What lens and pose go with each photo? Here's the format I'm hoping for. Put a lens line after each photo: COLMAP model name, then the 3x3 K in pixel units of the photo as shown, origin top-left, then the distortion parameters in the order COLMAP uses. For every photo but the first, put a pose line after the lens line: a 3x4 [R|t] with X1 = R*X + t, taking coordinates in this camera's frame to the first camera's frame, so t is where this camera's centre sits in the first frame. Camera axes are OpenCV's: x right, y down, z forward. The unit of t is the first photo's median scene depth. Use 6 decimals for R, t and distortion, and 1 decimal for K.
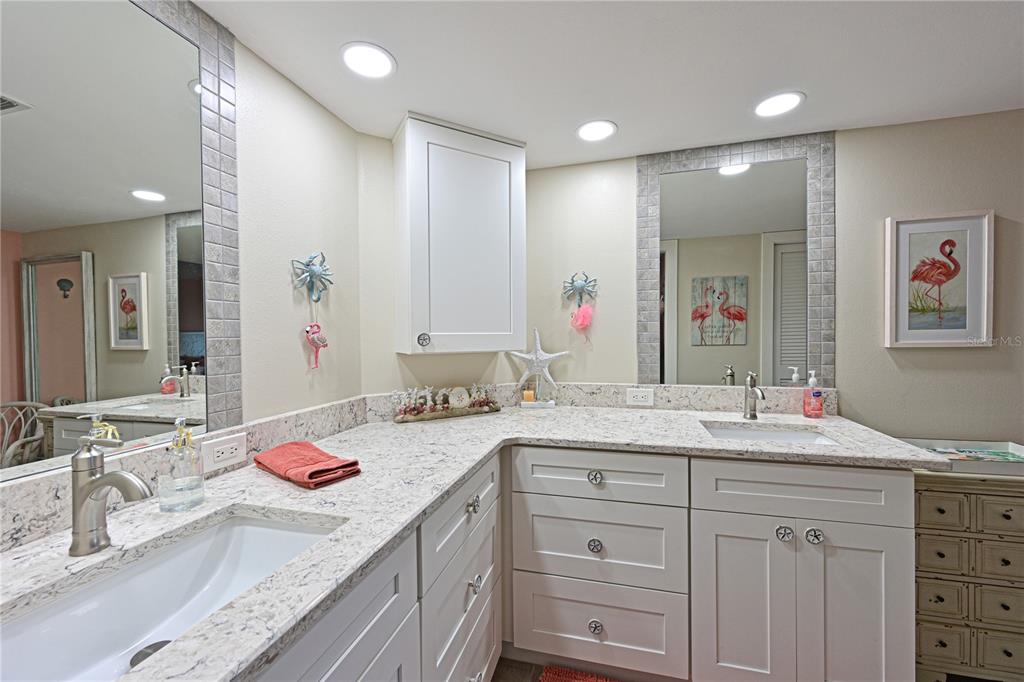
lens RADIAL K [[401.3, 0, 511.9], [0, 401.3, 341.9], [0, 0, 1]] dist [-0.001534, 0.000313]
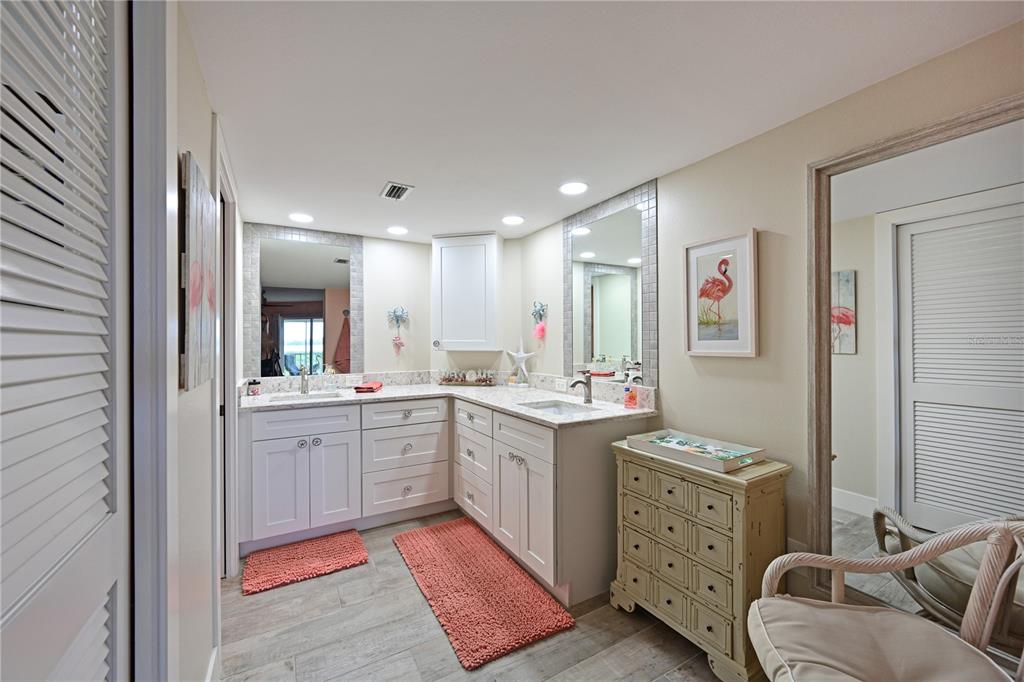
lens RADIAL K [[401.3, 0, 503.2], [0, 401.3, 340.0], [0, 0, 1]] dist [-0.001534, 0.000313]
pose [[0.705657, 0.005816, -0.708530, 1.425272], [-0.012038, 0.999920, -0.003782, -0.020692], [0.708451, 0.011198, 0.705671, -0.207607]]
